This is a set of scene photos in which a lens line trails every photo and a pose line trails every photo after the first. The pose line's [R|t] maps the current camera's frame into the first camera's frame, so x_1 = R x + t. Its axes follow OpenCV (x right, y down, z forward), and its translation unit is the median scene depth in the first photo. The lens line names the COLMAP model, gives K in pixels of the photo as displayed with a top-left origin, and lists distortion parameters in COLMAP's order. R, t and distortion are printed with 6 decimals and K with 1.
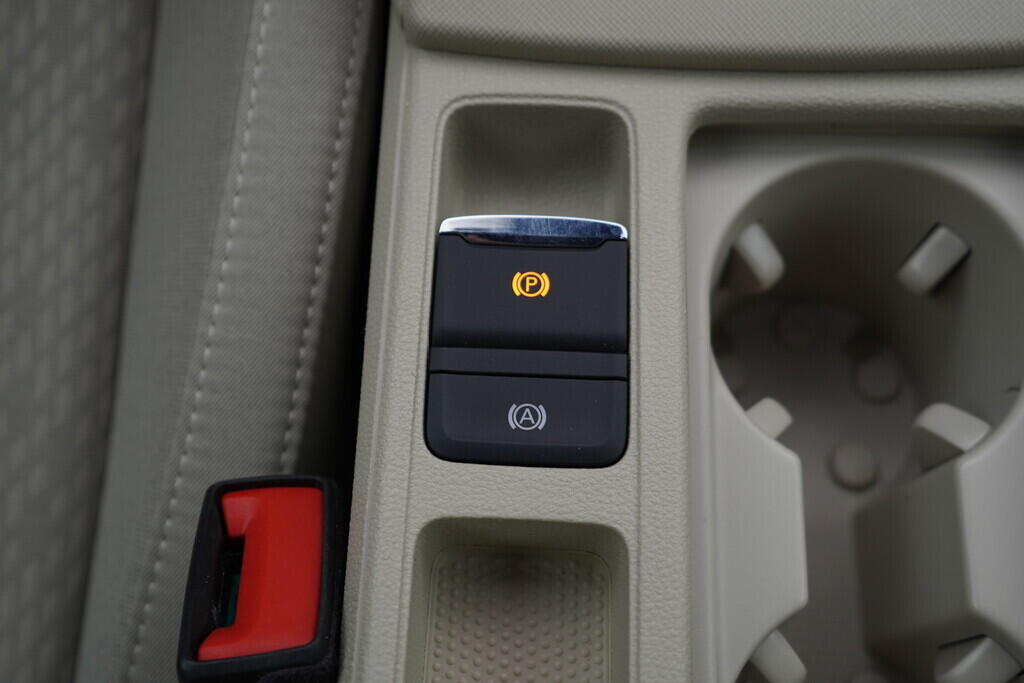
lens RADIAL K [[1047.1, 0, 512.0], [0, 1047.1, 341.5], [0, 0, 1]] dist [-0.003040, 0.012637]
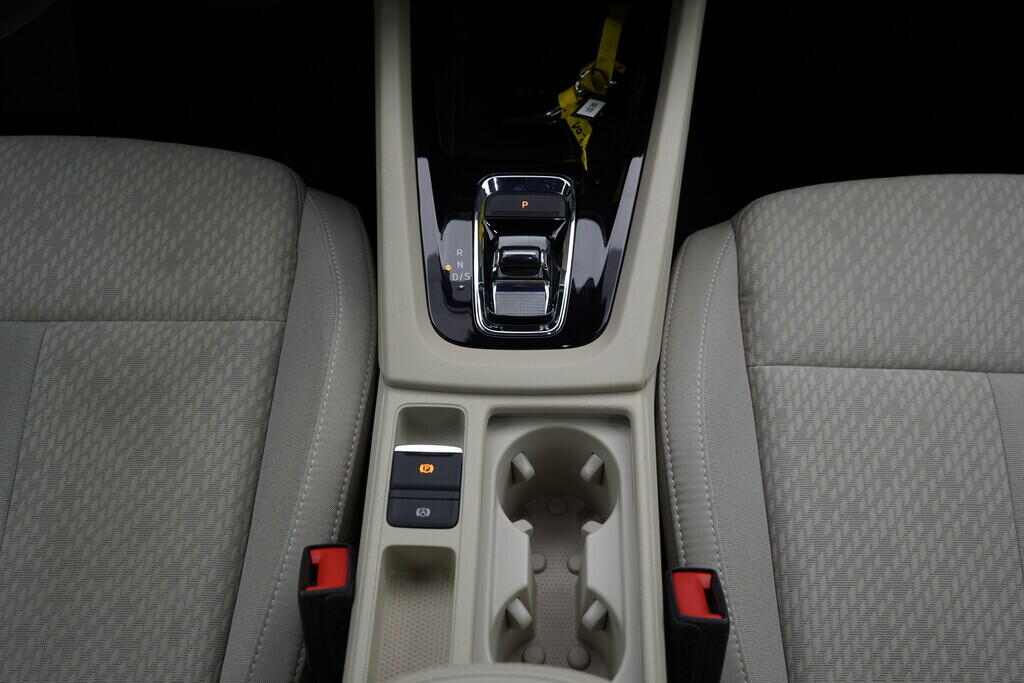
lens RADIAL K [[1047.1, 0, 512.0], [0, 1047.1, 341.5], [0, 0, 1]] dist [-0.003040, 0.012637]
pose [[0.999881, -0.001180, 0.015399, 0.192306], [0.005797, 0.952846, -0.303399, 0.447123], [-0.014315, 0.303452, 0.952739, -1.675496]]
